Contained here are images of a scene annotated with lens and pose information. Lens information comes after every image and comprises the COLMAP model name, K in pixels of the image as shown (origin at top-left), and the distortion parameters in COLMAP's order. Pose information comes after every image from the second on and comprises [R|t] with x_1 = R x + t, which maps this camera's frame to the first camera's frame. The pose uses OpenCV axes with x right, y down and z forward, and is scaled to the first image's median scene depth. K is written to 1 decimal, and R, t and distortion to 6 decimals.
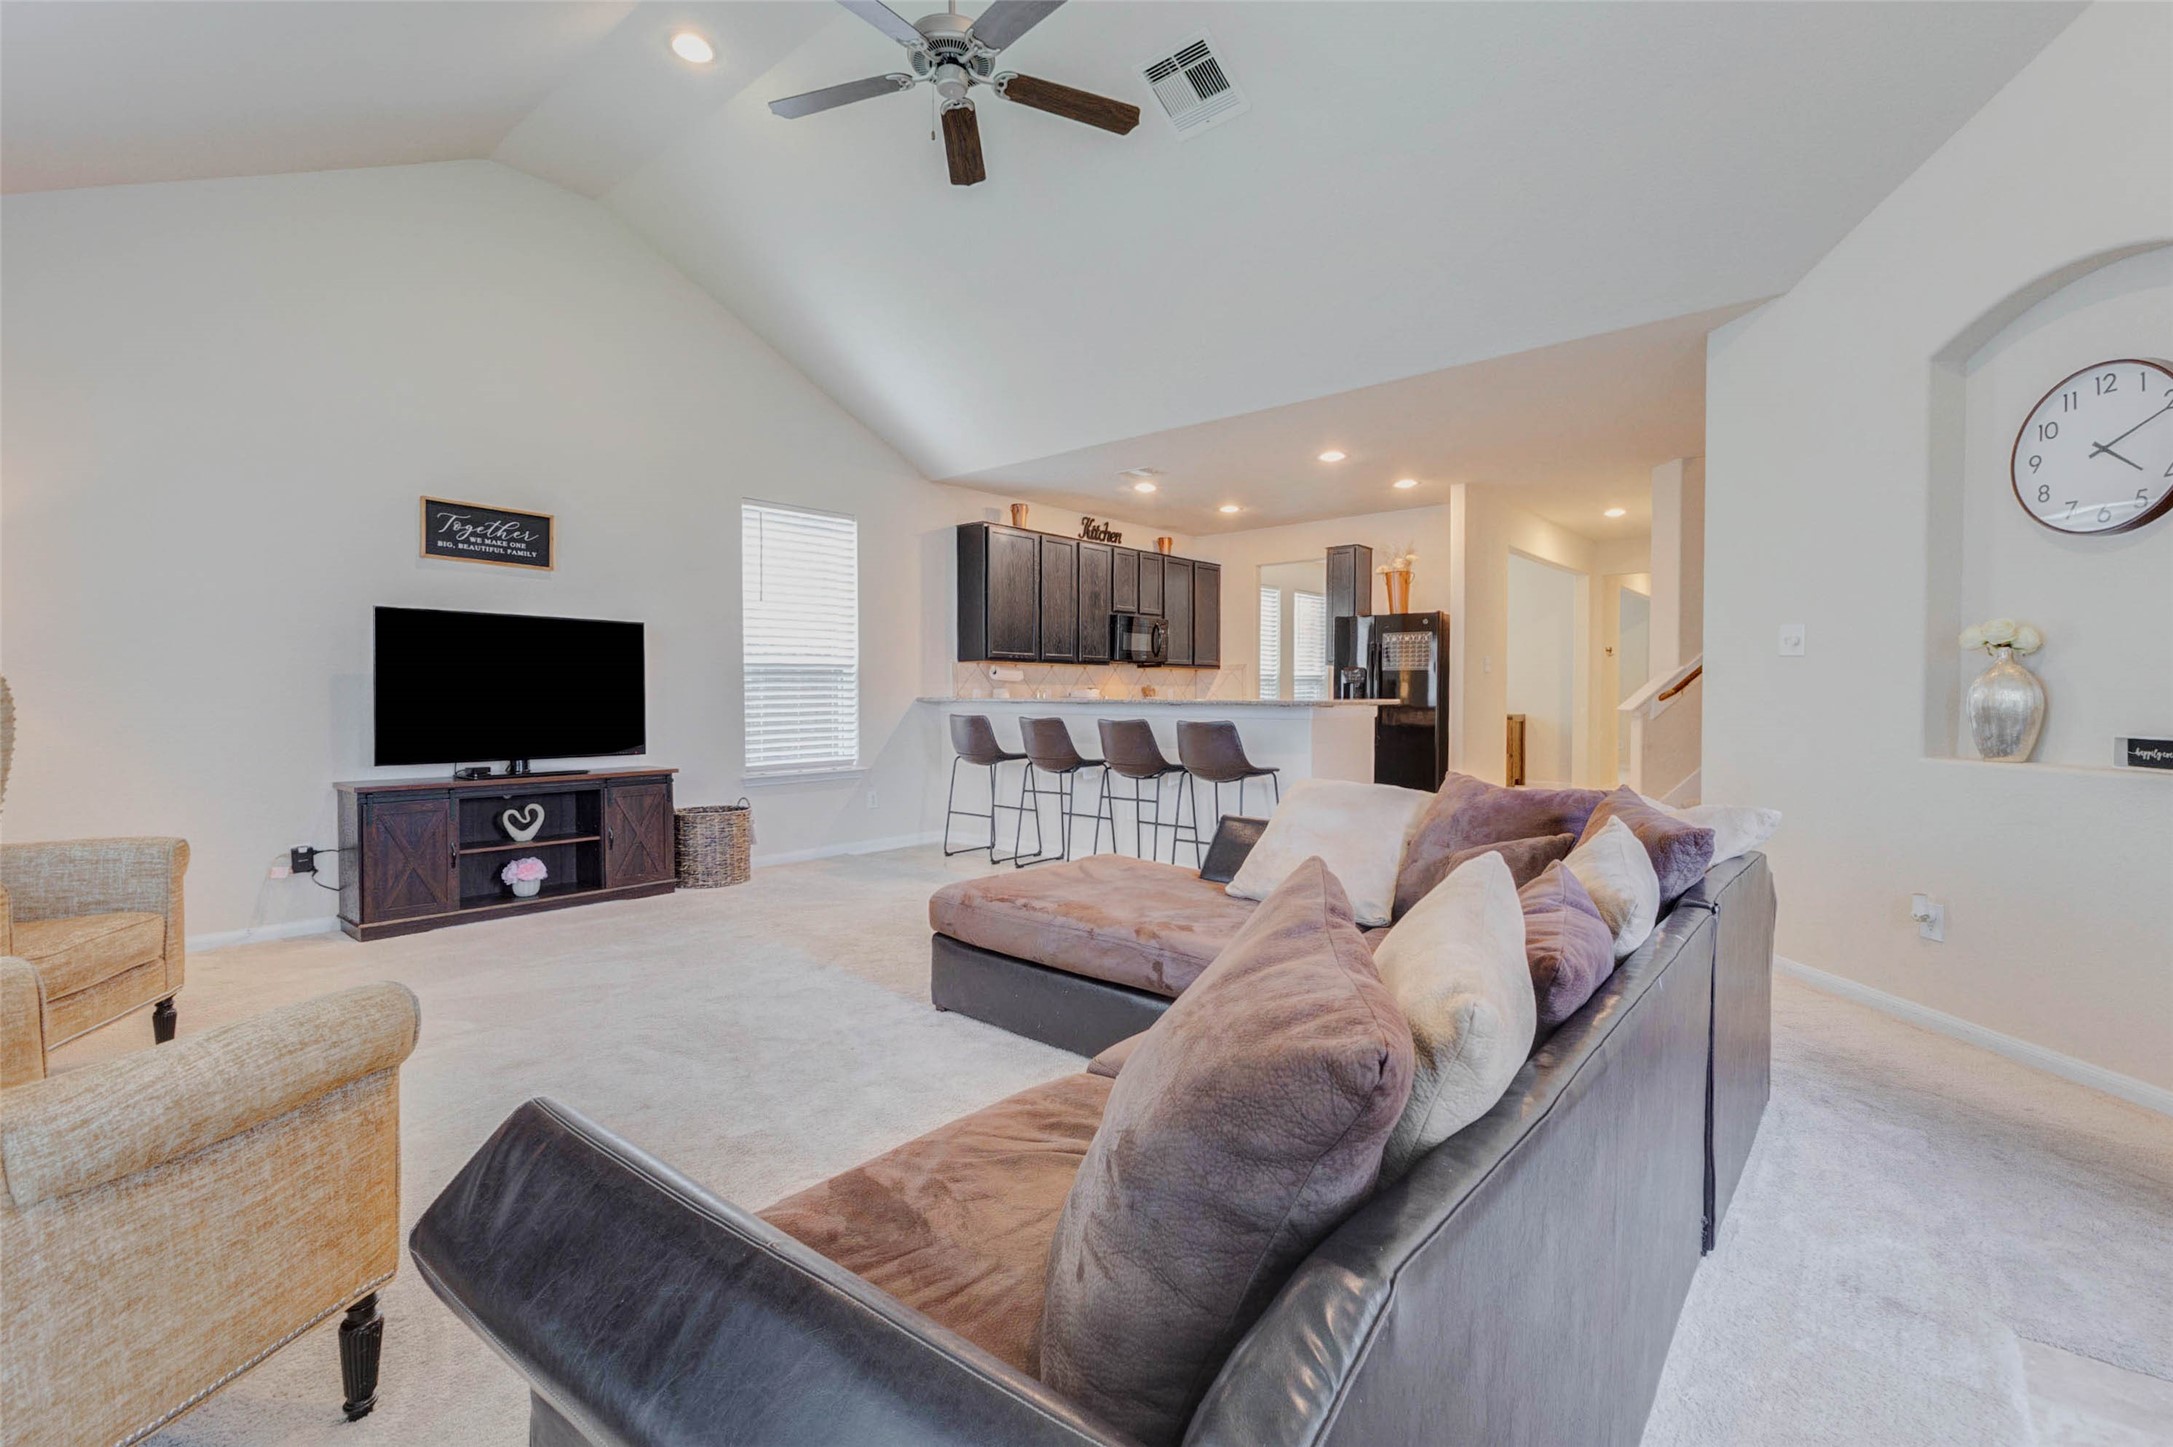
lens RADIAL K [[955.0, 0, 1087.8], [0, 955.0, 712.6], [0, 0, 1]] dist [0.003729, 0.000023]
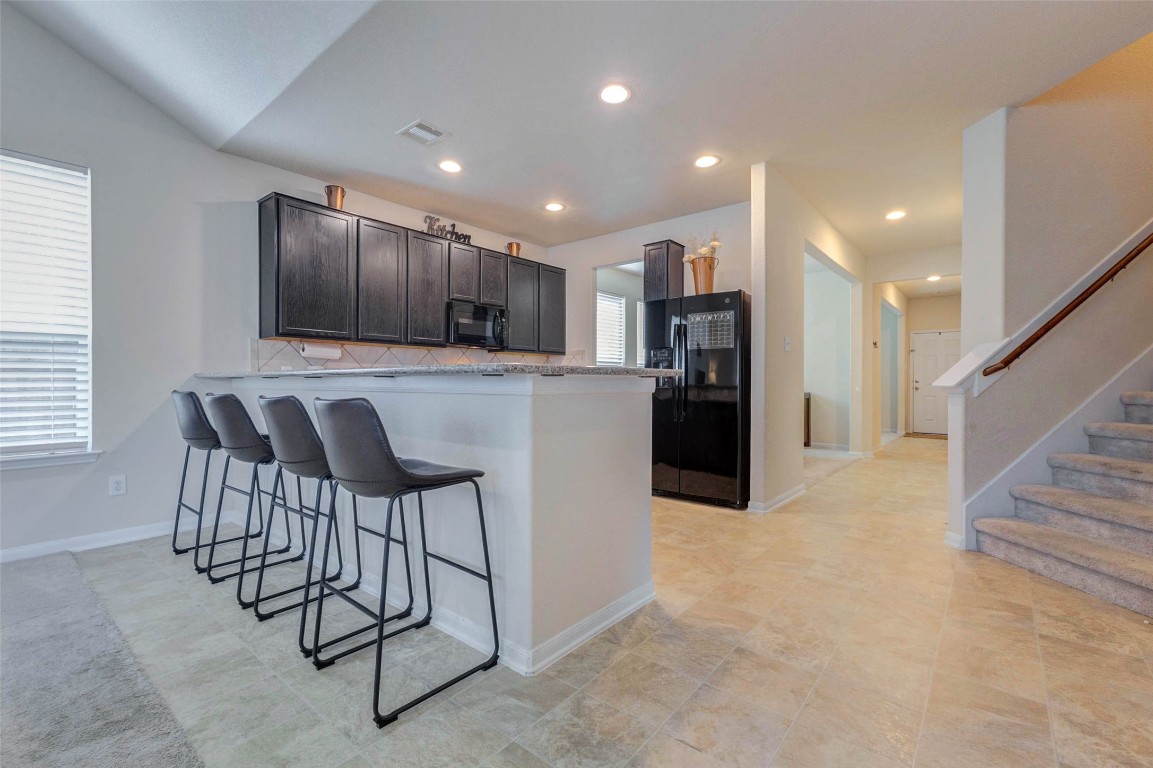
lens RADIAL K [[506.7, 0, 576.7], [0, 506.7, 384.3], [0, 0, 1]] dist [0.003729, 0.000023]
pose [[0.999801, 0.000211, 0.019938, 0.173187], [0.000120, 0.999861, -0.016647, 0.002903], [-0.019939, 0.016646, 0.999663, 0.441564]]
